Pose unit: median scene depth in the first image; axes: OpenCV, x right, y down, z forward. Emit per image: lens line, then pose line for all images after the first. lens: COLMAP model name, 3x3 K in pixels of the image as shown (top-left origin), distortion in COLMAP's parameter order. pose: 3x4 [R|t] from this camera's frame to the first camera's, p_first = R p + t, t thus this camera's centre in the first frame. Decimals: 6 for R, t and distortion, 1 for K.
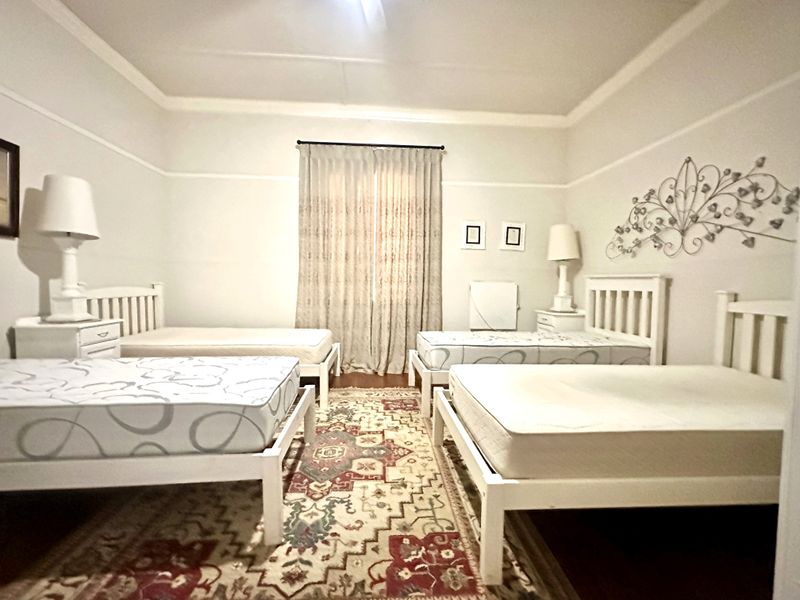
lens RADIAL K [[341.8, 0, 396.1], [0, 341.8, 299.2], [0, 0, 1]] dist [0.001906, 0.000133]
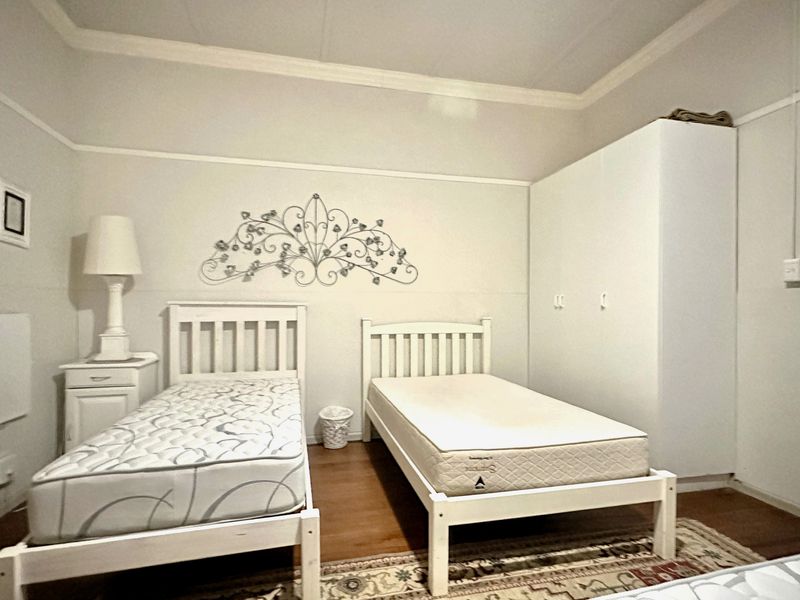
lens RADIAL K [[425.6, 0, 397.6], [0, 425.6, 304.0], [0, 0, 1]] dist [-0.000953, -0.000183]
pose [[-0.142822, -0.005644, 0.989732, -0.549300], [0.046354, 0.998848, 0.012385, -0.083197], [-0.988662, 0.047647, -0.142396, 1.048943]]
